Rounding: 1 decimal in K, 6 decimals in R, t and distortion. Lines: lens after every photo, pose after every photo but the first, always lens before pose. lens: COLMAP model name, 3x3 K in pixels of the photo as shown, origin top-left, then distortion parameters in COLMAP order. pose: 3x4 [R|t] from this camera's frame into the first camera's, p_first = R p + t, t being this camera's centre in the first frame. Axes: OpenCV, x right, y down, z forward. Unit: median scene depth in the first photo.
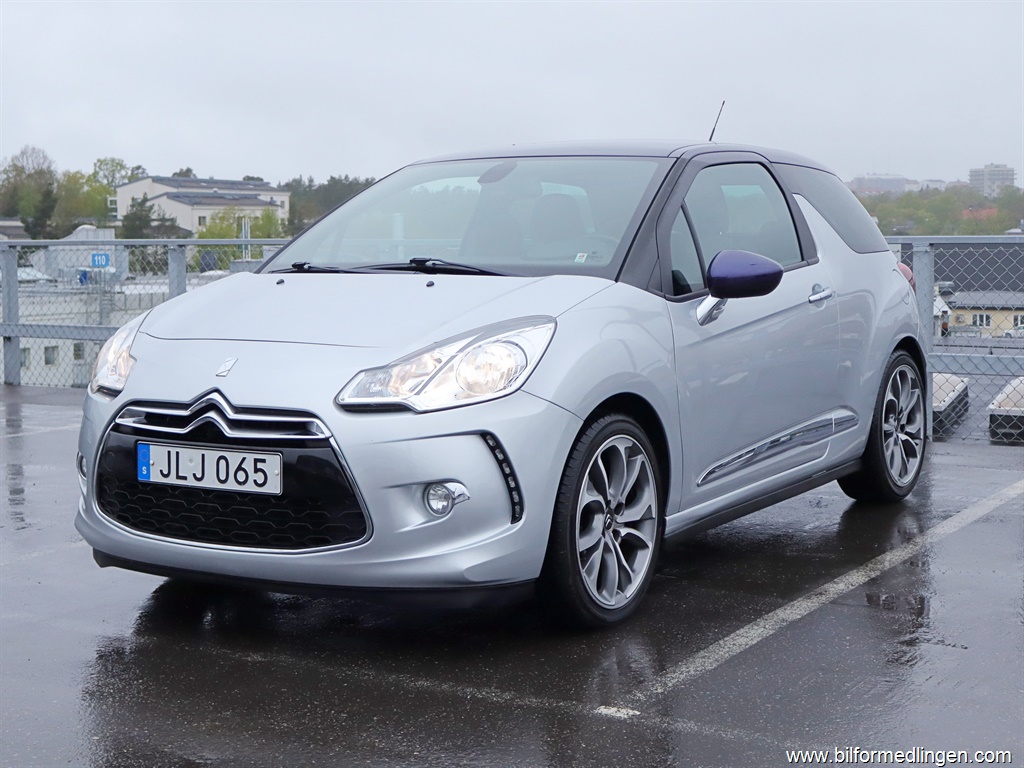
lens RADIAL K [[1817.5, 0, 552.7], [0, 1817.5, 382.9], [0, 0, 1]] dist [-0.004776, 0.047432]
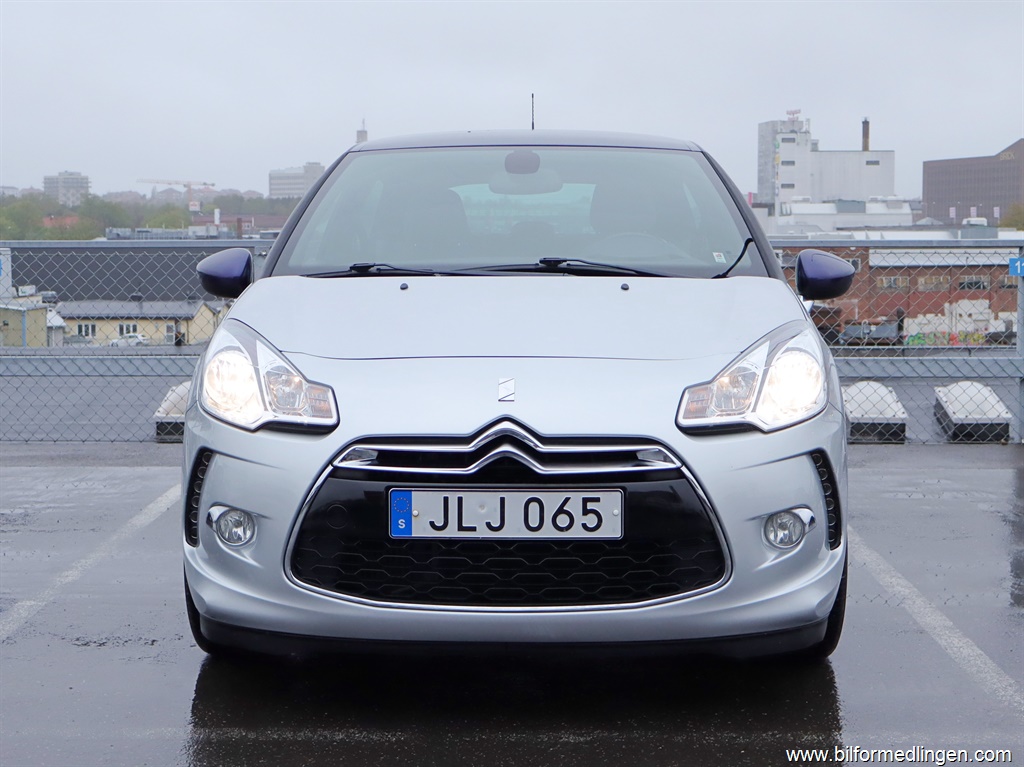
lens RADIAL K [[1817.5, 0, 552.7], [0, 1817.5, 382.4], [0, 0, 1]] dist [-0.004776, 0.047432]
pose [[0.856494, -0.037233, 0.514812, -0.586906], [0.040101, 0.999180, 0.005548, -0.015859], [-0.514597, 0.015893, 0.857285, 0.288155]]
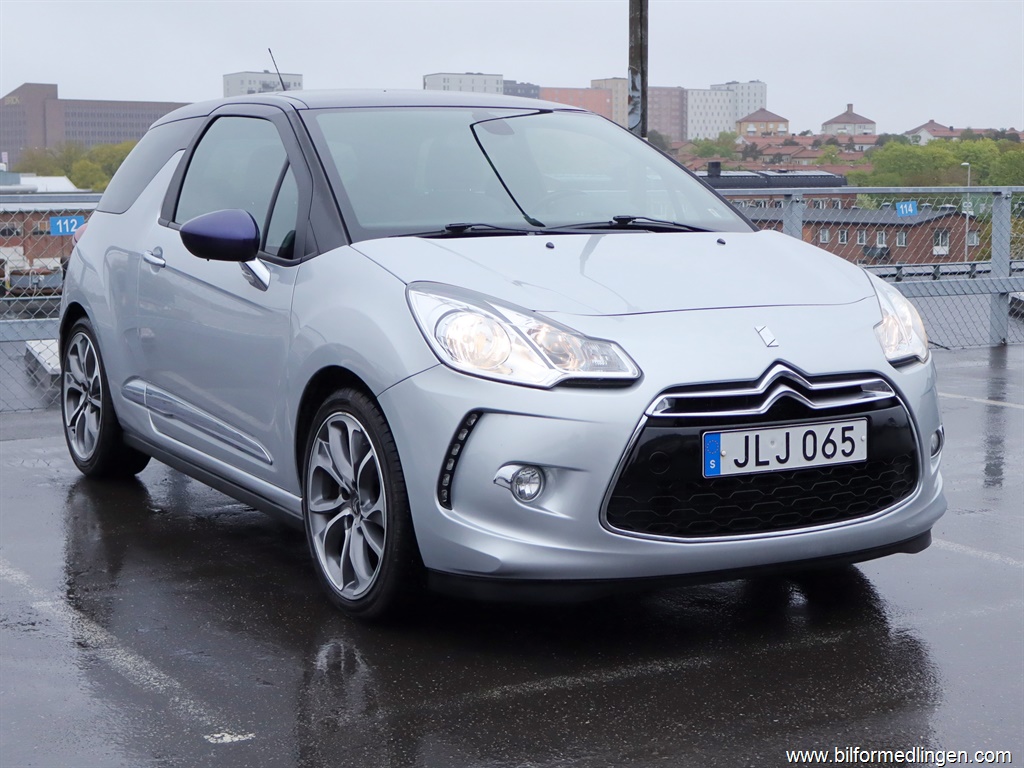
lens RADIAL K [[1817.5, 0, 552.7], [0, 1817.5, 382.9], [0, 0, 1]] dist [-0.004776, 0.047432]
pose [[0.460697, -0.097144, 0.882225, -1.039613], [0.077742, 0.994588, 0.068921, -0.056957], [-0.884146, 0.036834, 0.465756, 0.675909]]
